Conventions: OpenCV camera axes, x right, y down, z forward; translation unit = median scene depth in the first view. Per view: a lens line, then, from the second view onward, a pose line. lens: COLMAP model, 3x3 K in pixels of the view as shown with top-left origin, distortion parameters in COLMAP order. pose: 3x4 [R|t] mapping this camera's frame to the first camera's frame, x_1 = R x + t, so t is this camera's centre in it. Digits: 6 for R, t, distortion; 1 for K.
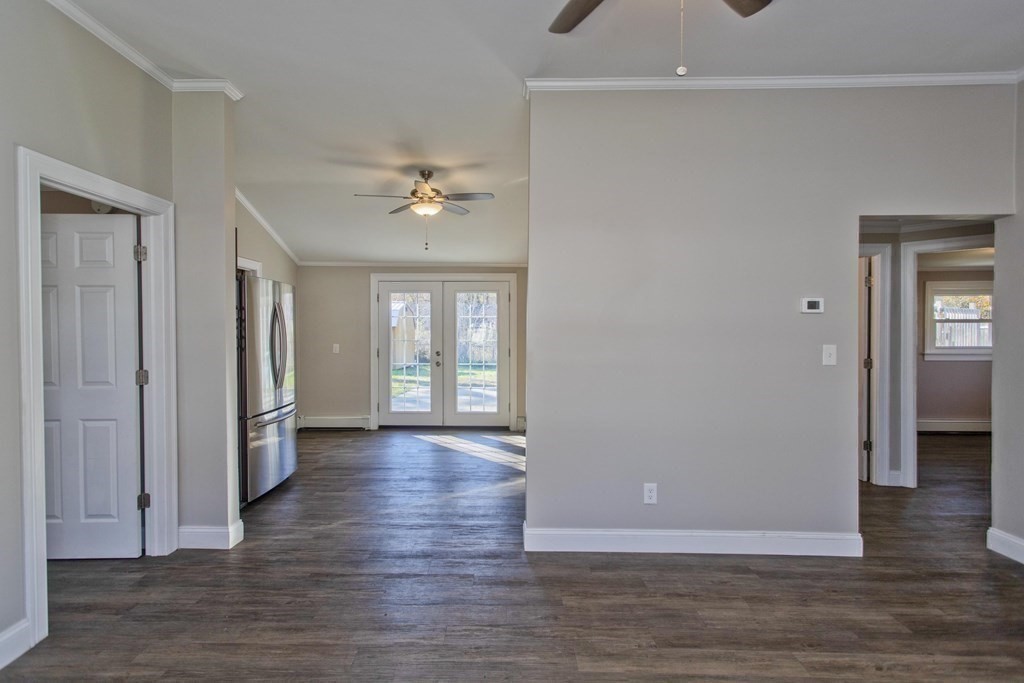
lens RADIAL K [[485.6, 0, 504.0], [0, 485.6, 333.6], [0, 0, 1]] dist [0.000455, 0.001092]
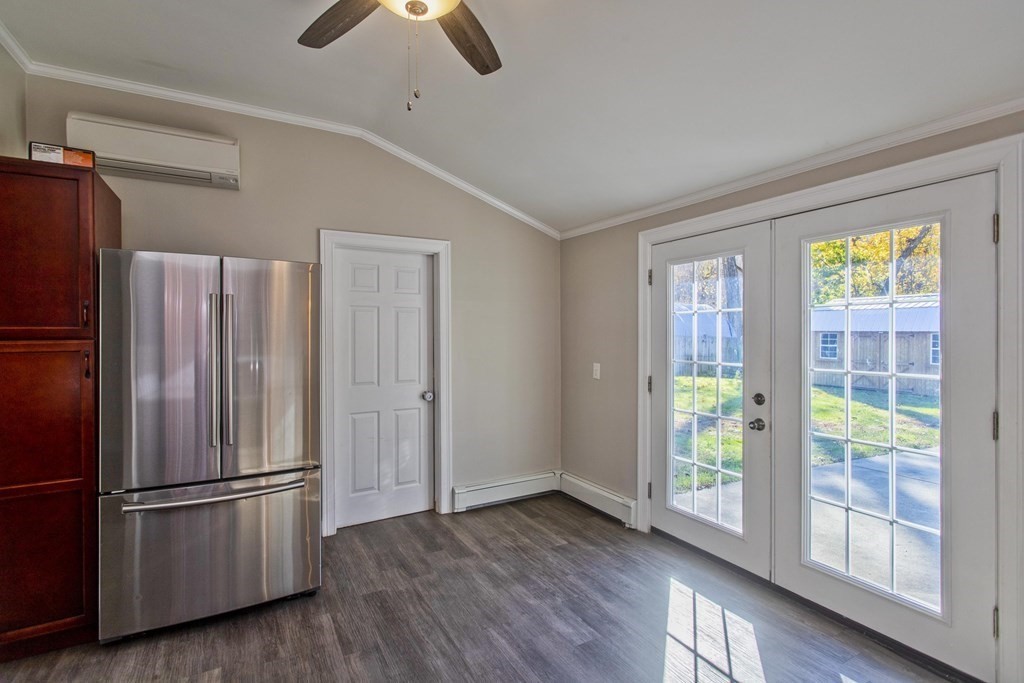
lens RADIAL K [[487.5, 0, 514.9], [0, 487.5, 335.2], [0, 0, 1]] dist [-0.000369, 0.000448]
pose [[0.492776, 0.000244, -0.870156, 0.217336], [-0.007531, 0.999964, -0.003985, -0.017213], [0.870124, 0.008517, 0.492760, 1.131523]]
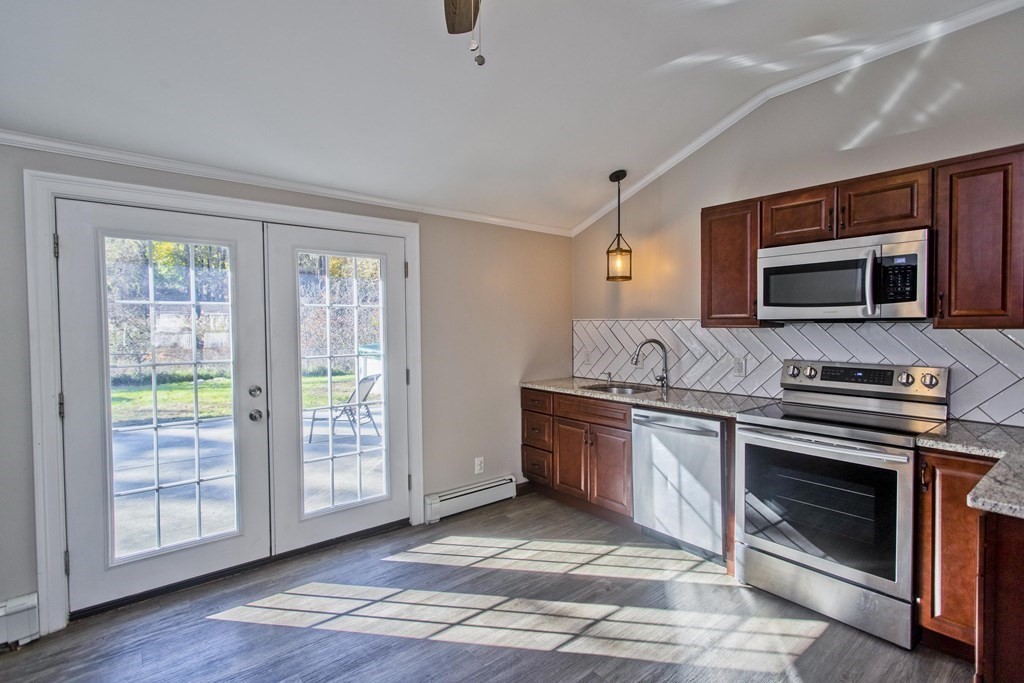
lens RADIAL K [[487.5, 0, 514.9], [0, 487.5, 335.2], [0, 0, 1]] dist [-0.000369, 0.000448]
pose [[0.773202, -0.023185, 0.633735, -0.416422], [0.017310, 0.999731, 0.015455, -0.019155], [-0.633923, -0.000980, 0.773396, 0.961619]]
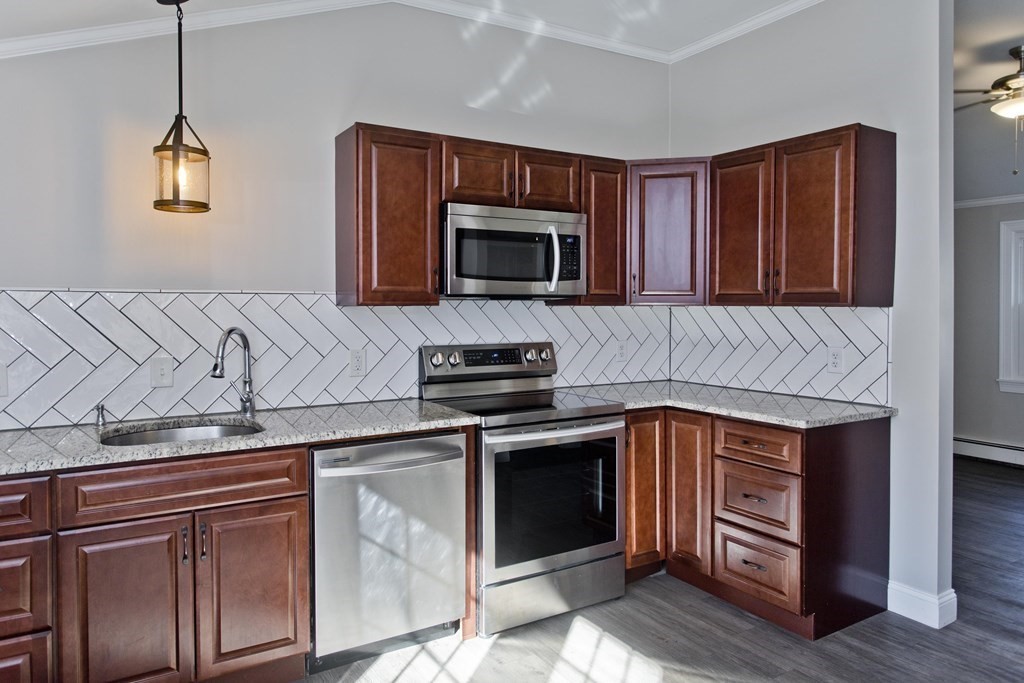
lens RADIAL K [[682.0, 0, 505.9], [0, 682.0, 315.8], [0, 0, 1]] dist [0.002315, 0.001105]
pose [[-0.519125, -0.016576, 0.854537, -0.374548], [0.010982, 0.999600, 0.026061, -0.020243], [-0.854628, 0.022914, -0.518736, 1.685816]]
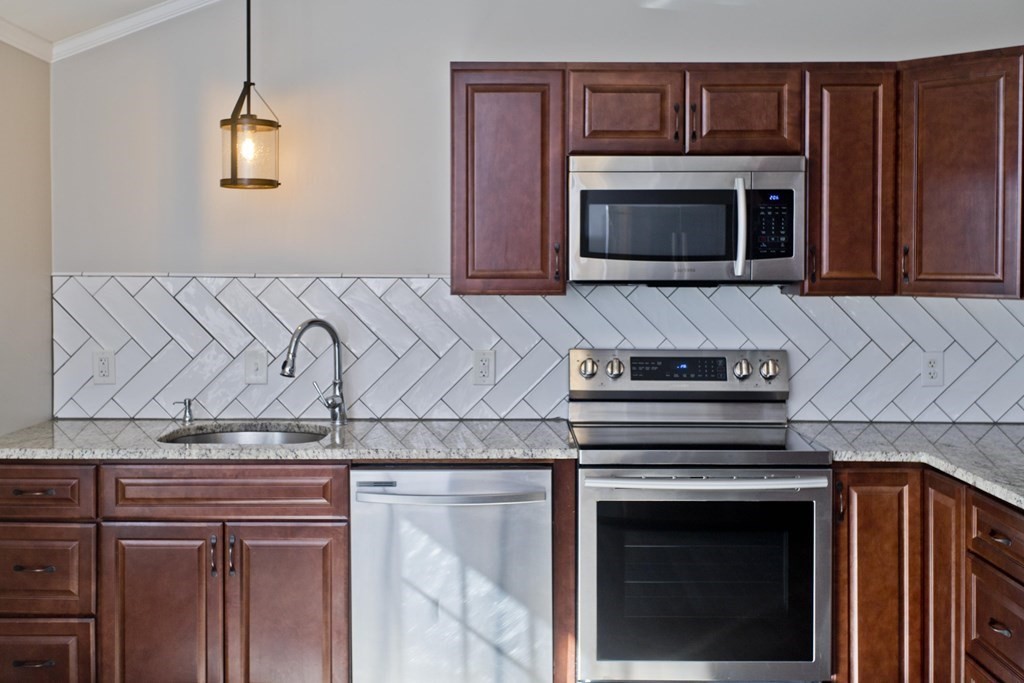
lens RADIAL K [[1127.4, 0, 501.1], [0, 1127.4, 281.3], [0, 0, 1]] dist [0.005483, 0.012420]
pose [[0.005762, -0.018026, 0.999821, -0.637142], [0.012180, 0.999765, 0.017955, -0.043663], [-0.999909, 0.012075, 0.005980, 1.370063]]
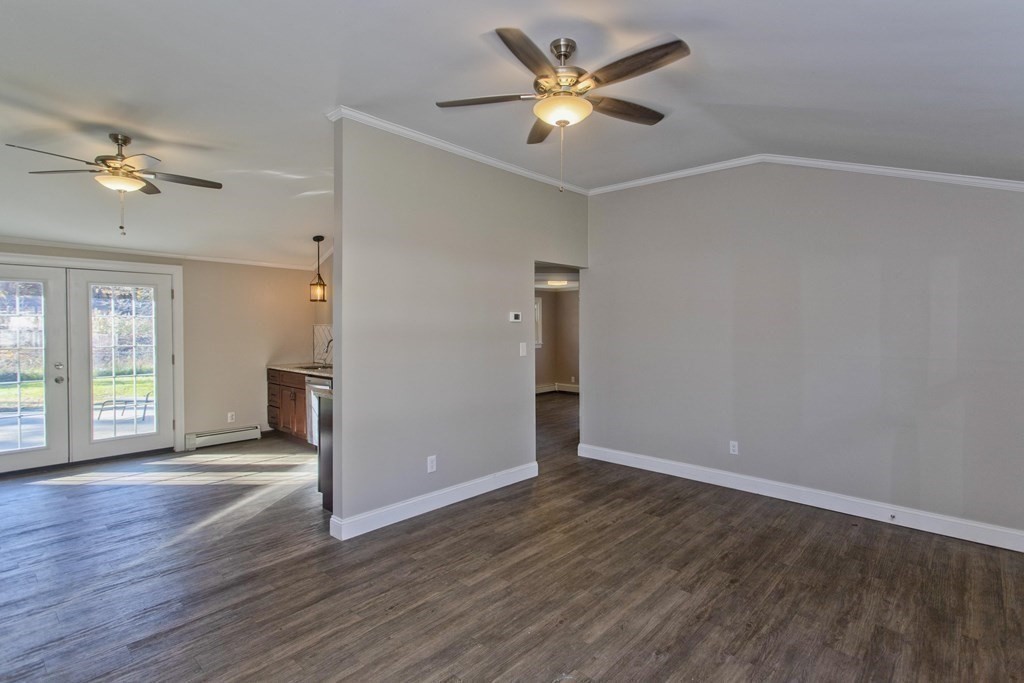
lens RADIAL K [[496.4, 0, 510.4], [0, 496.4, 331.0], [0, 0, 1]] dist [0.000983, 0.000690]
pose [[0.670401, -0.010678, 0.741922, -0.428565], [0.007978, 0.999942, 0.007183, -0.021262], [-0.741956, 0.001104, 0.670448, -0.018716]]
